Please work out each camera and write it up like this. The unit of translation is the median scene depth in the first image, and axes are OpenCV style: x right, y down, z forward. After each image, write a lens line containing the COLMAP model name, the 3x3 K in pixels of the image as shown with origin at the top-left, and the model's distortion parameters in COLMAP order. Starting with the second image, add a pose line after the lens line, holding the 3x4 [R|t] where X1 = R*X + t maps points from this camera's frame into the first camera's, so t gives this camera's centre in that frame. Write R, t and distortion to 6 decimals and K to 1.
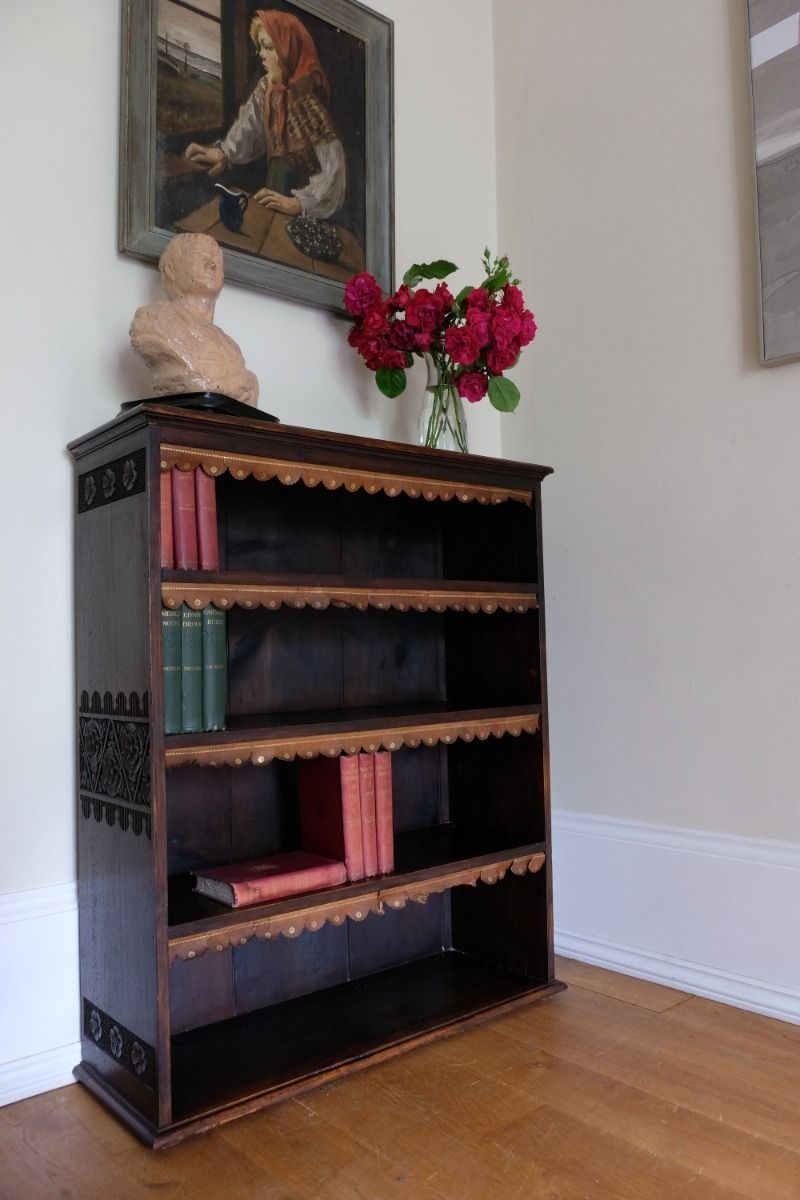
lens RADIAL K [[936.9, 0, 411.1], [0, 936.9, 603.0], [0, 0, 1]] dist [-0.030941, 0.000215]
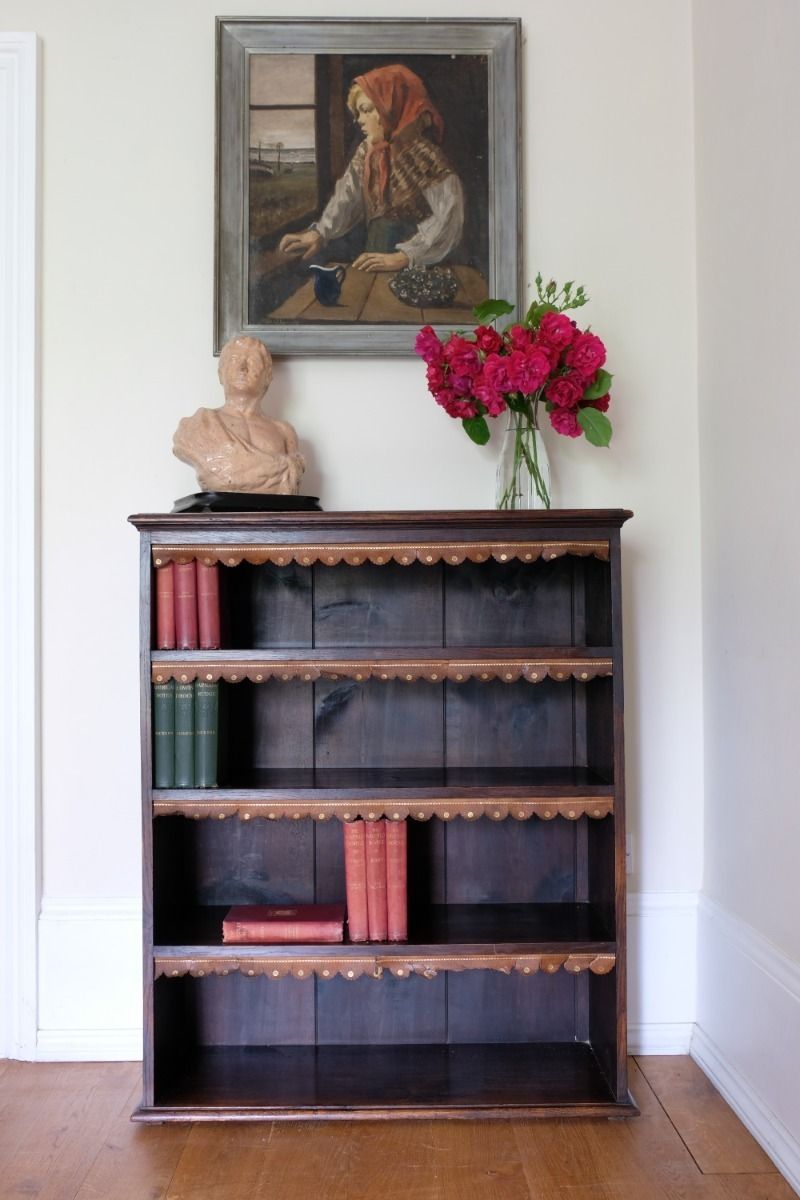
lens RADIAL K [[1135.6, 0, 401.3], [0, 1135.6, 593.9], [0, 0, 1]] dist [-0.032789, 0.000000]
pose [[0.760014, -0.005229, -0.649886, 0.715357], [0.021636, 0.999617, 0.017259, -0.098292], [0.649546, -0.027179, 0.759836, 0.077305]]
